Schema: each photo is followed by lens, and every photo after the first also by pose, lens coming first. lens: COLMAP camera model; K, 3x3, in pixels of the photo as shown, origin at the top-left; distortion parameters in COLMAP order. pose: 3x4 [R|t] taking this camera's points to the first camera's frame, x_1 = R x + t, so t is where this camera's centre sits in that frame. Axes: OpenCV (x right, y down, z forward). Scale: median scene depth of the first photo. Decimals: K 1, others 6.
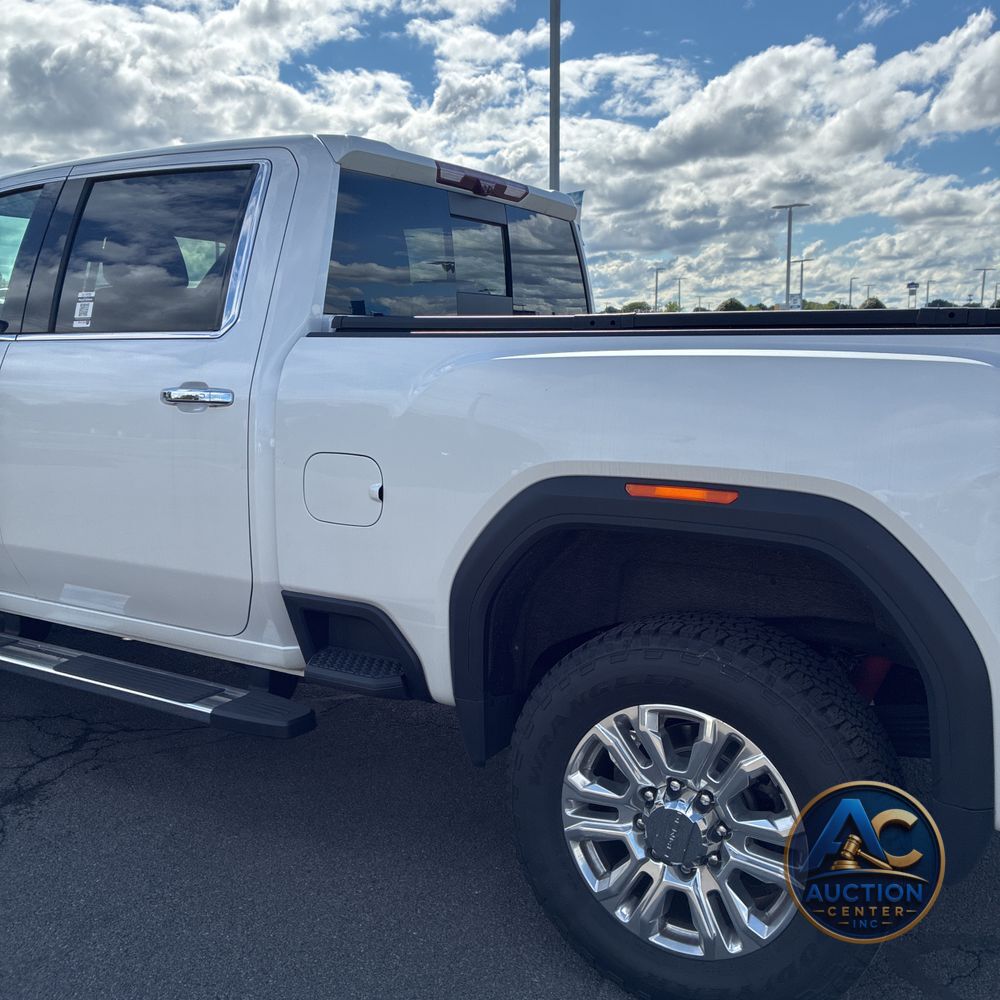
lens RADIAL K [[1021.2, 0, 500.0], [0, 1021.2, 500.0], [0, 0, 1]] dist [0.030188, -0.018988]
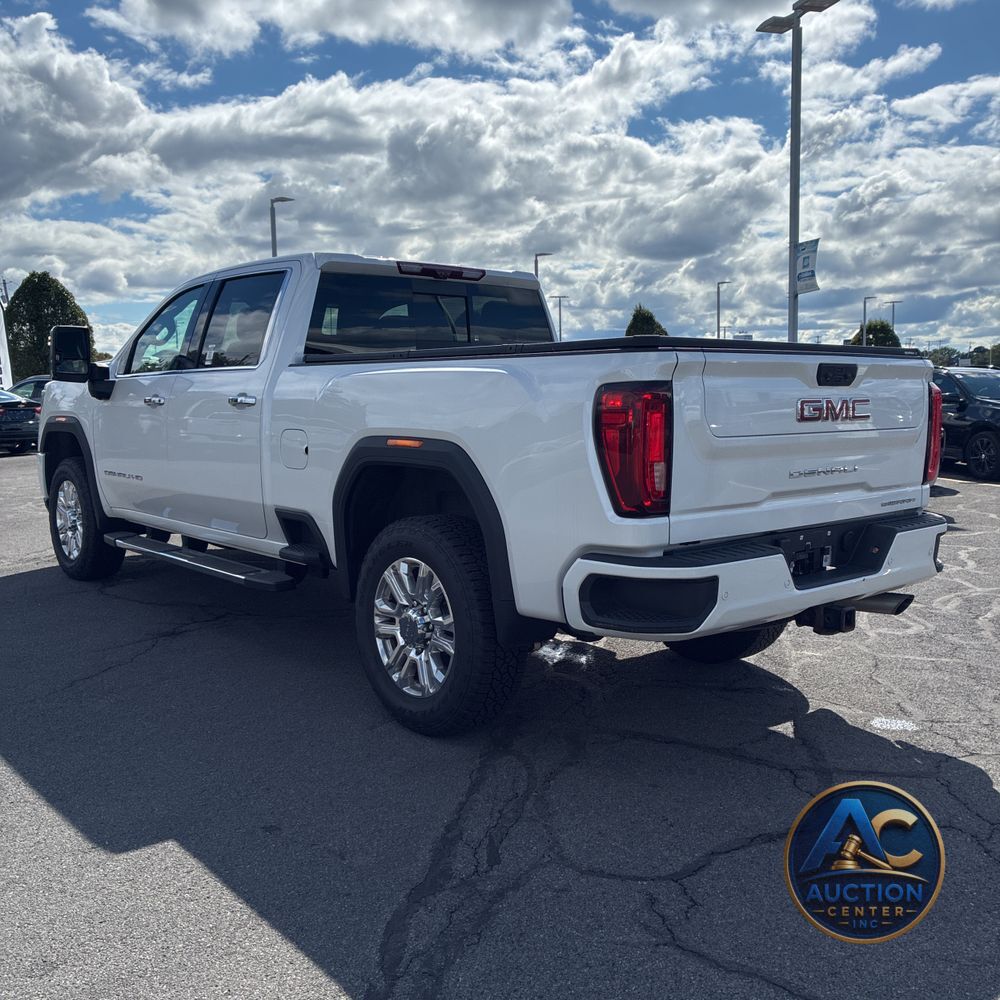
lens RADIAL K [[1021.2, 0, 500.0], [0, 1021.2, 500.0], [0, 0, 1]] dist [0.030188, -0.018988]
pose [[0.948440, 0.027343, -0.315774, 0.858552], [-0.041115, 0.998468, -0.037034, 0.148299], [0.314278, 0.048108, 0.948111, -0.680454]]
